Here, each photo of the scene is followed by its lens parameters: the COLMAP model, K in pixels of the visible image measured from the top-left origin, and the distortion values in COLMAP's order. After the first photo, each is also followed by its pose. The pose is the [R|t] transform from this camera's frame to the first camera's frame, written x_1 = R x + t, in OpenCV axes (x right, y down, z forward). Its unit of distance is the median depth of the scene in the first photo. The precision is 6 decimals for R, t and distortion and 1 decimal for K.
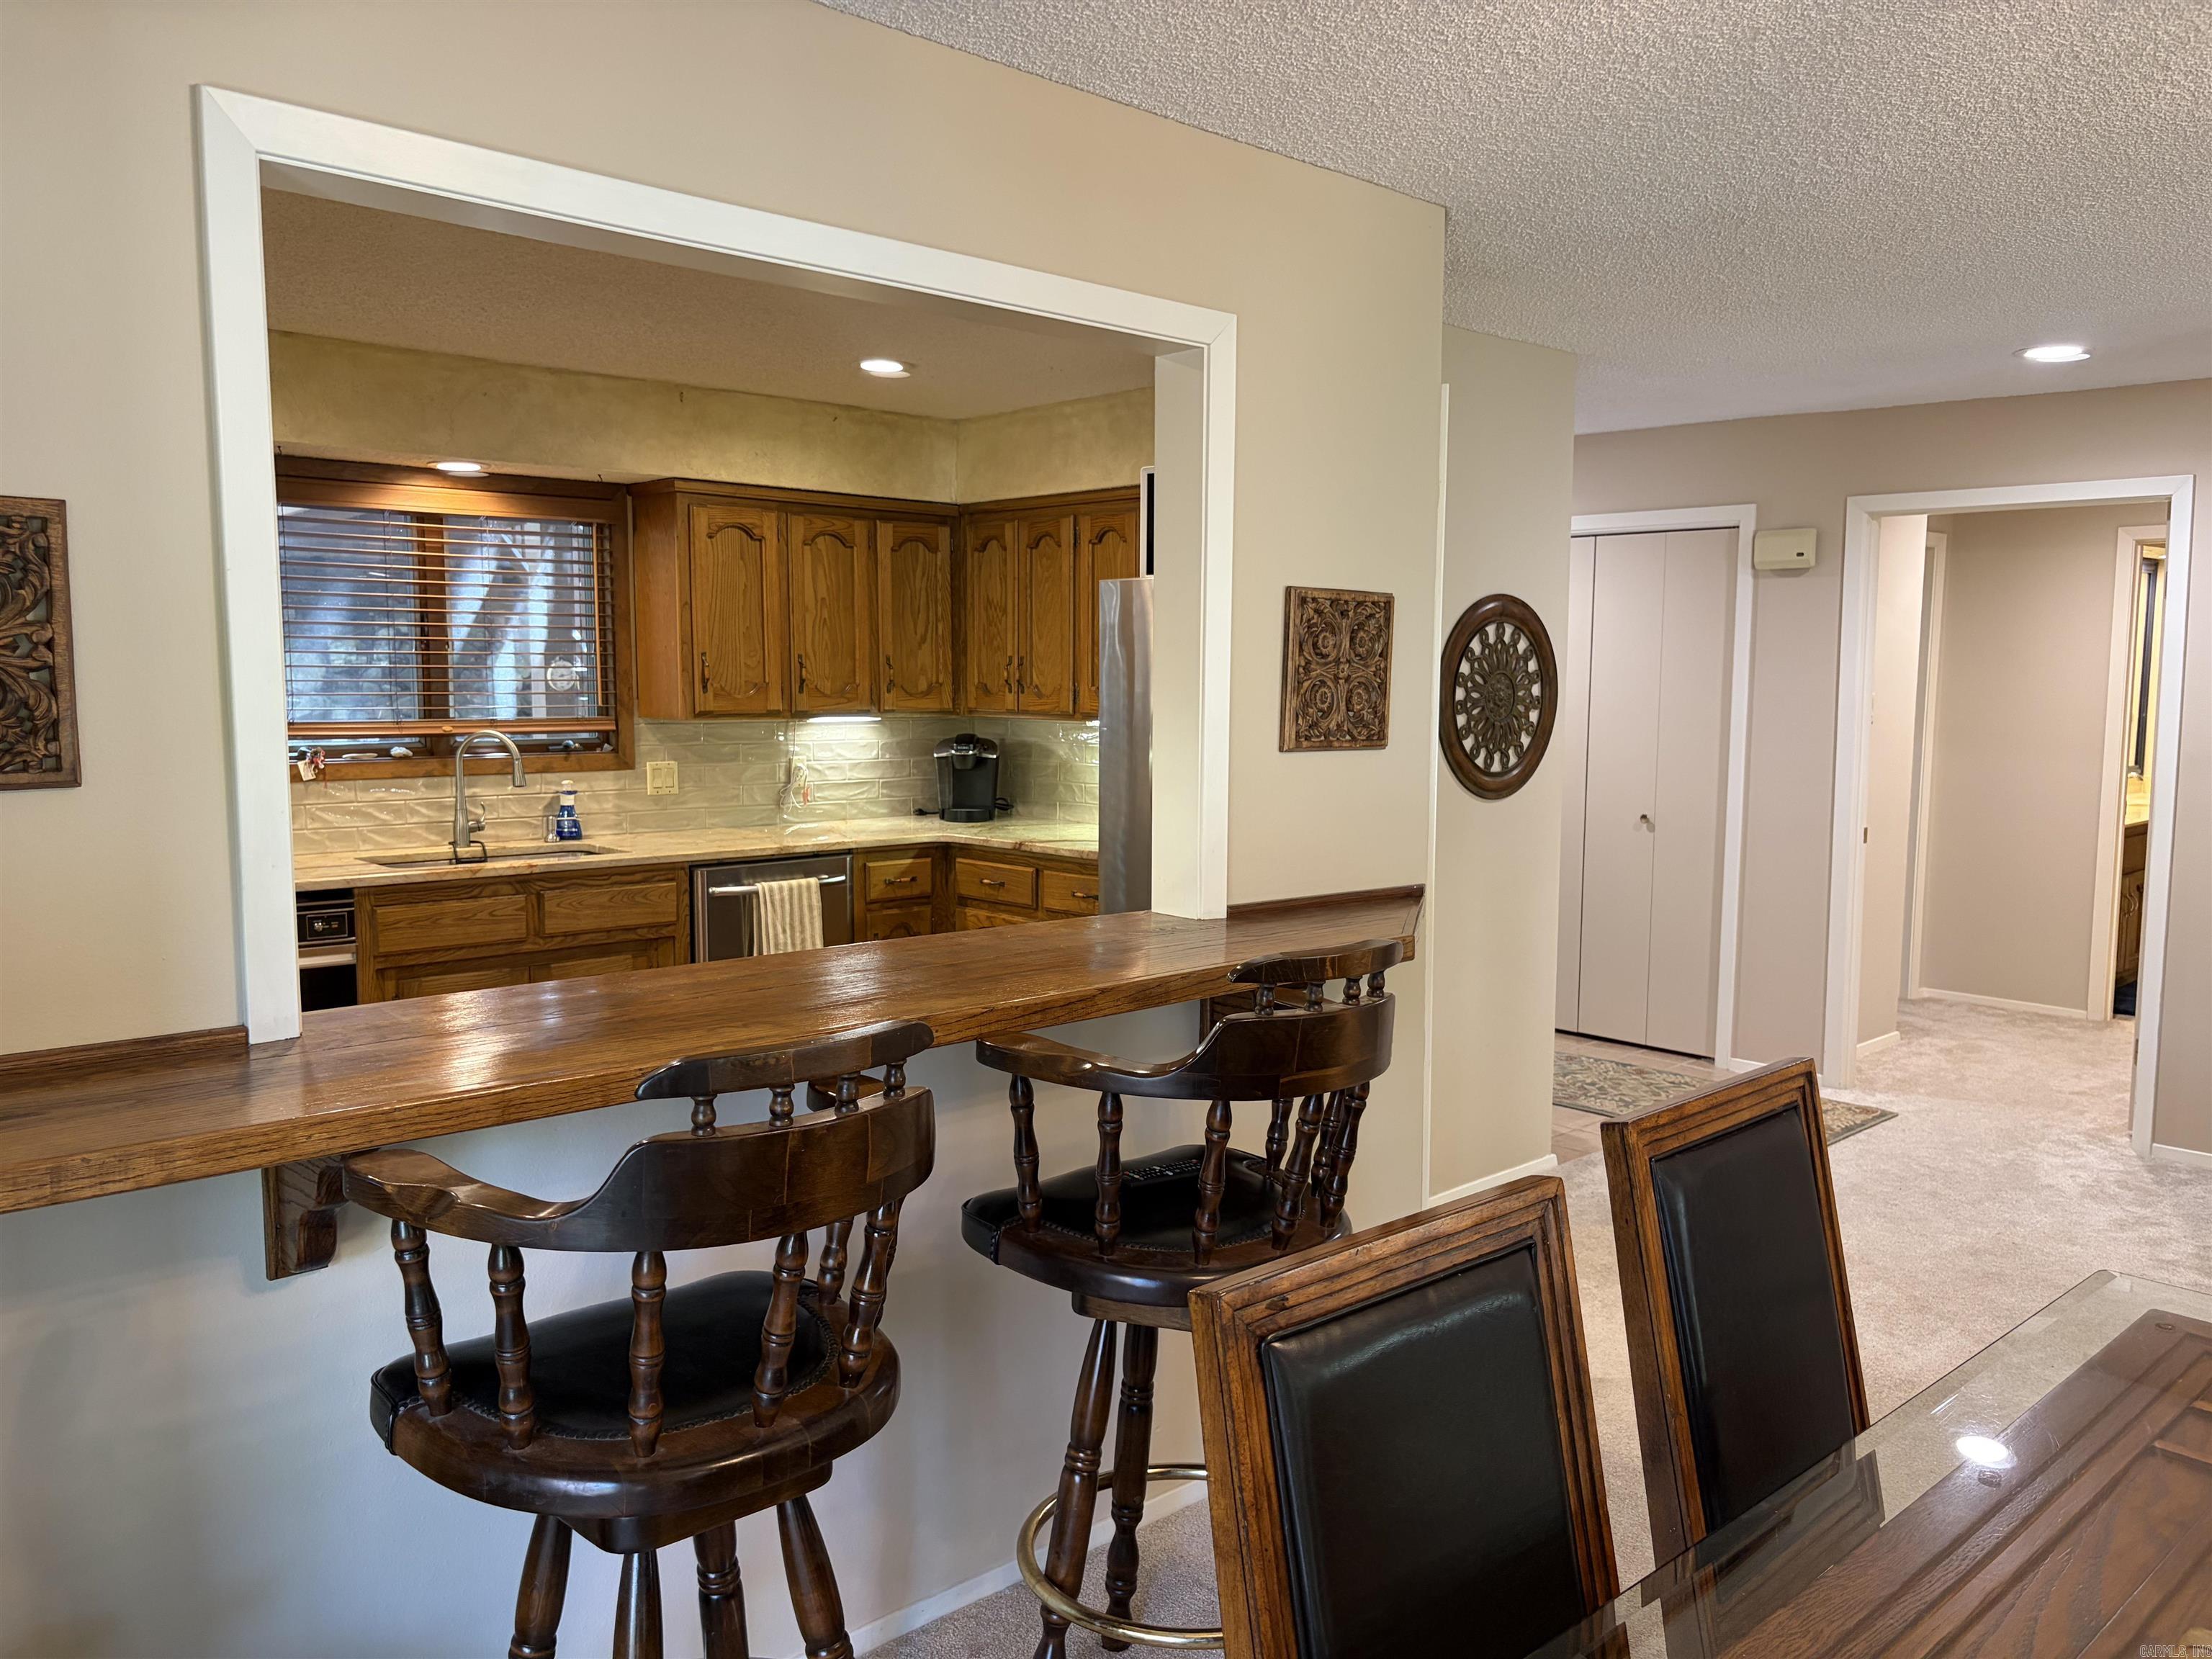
lens RADIAL K [[1678.4, 0, 1109.8], [0, 1678.4, 832.2], [0, 0, 1]] dist [-0.001360, -0.020373]
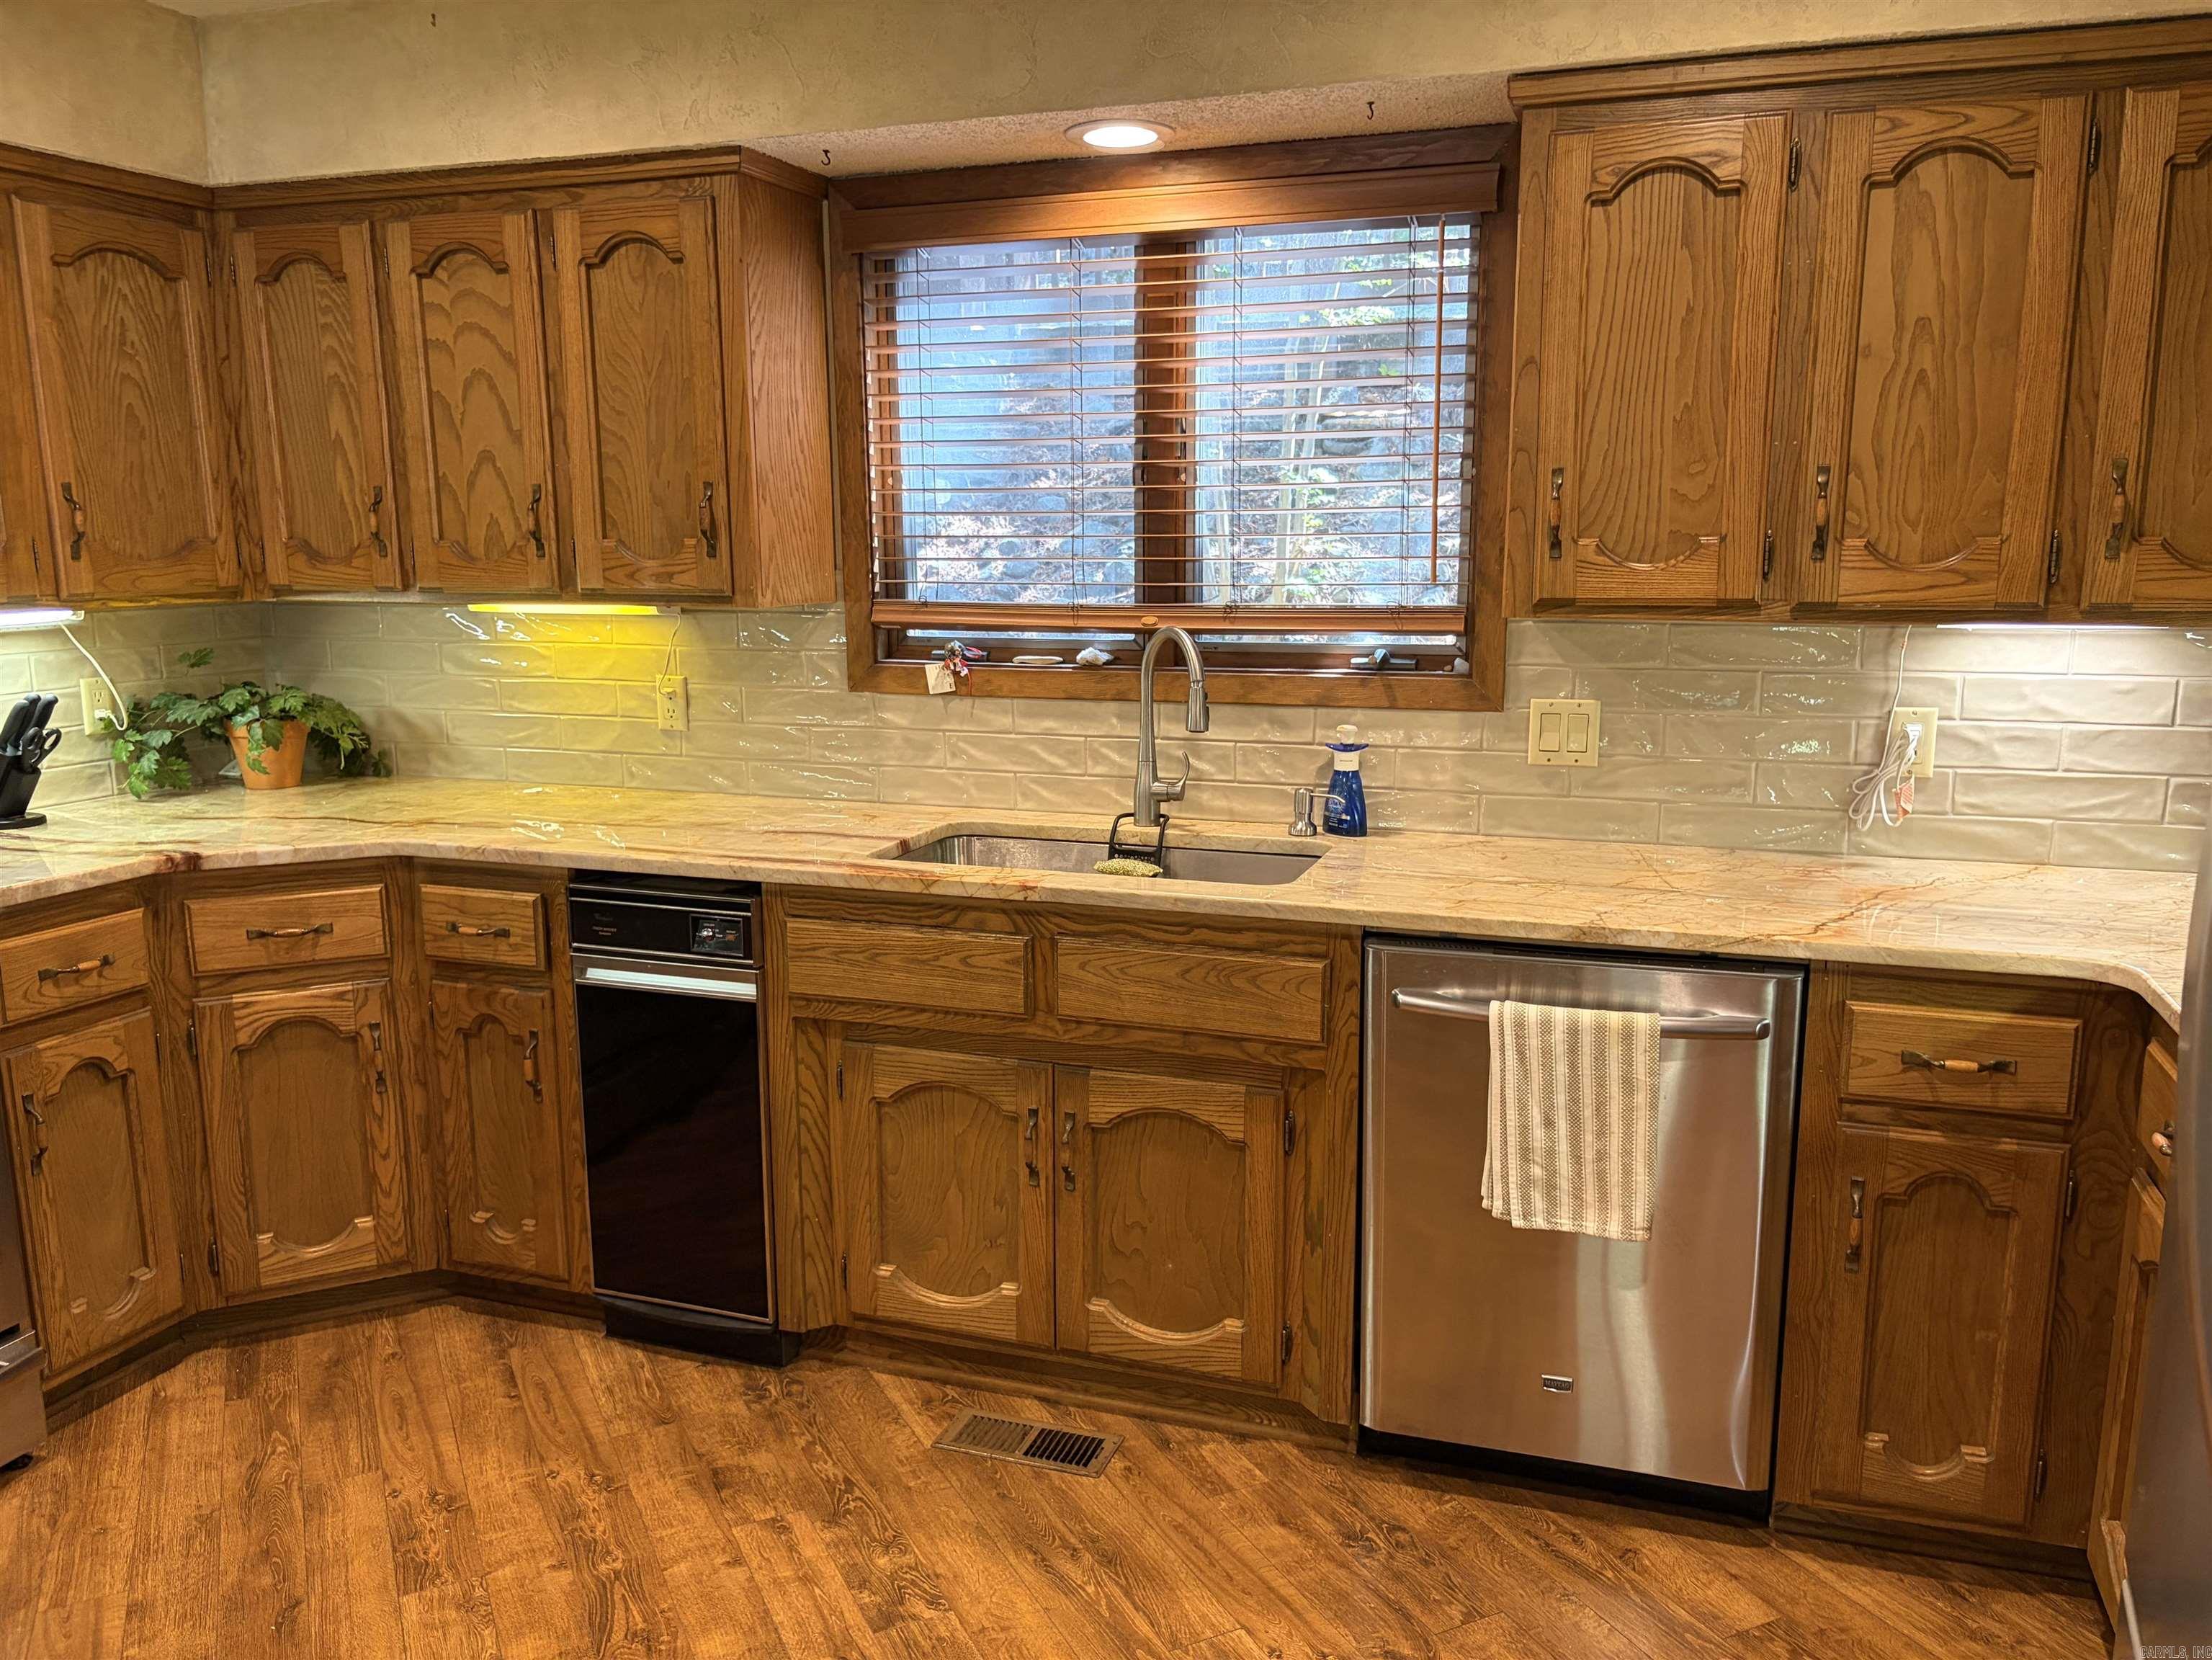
lens RADIAL K [[1678.6, 0, 1108.0], [0, 1678.6, 851.0], [0, 0, 1]] dist [-0.001360, -0.020373]
pose [[0.453337, 0.155050, -0.877750, 0.118668], [-0.073709, 0.987903, 0.136438, -0.058951], [0.888286, 0.002846, 0.459282, 0.697499]]
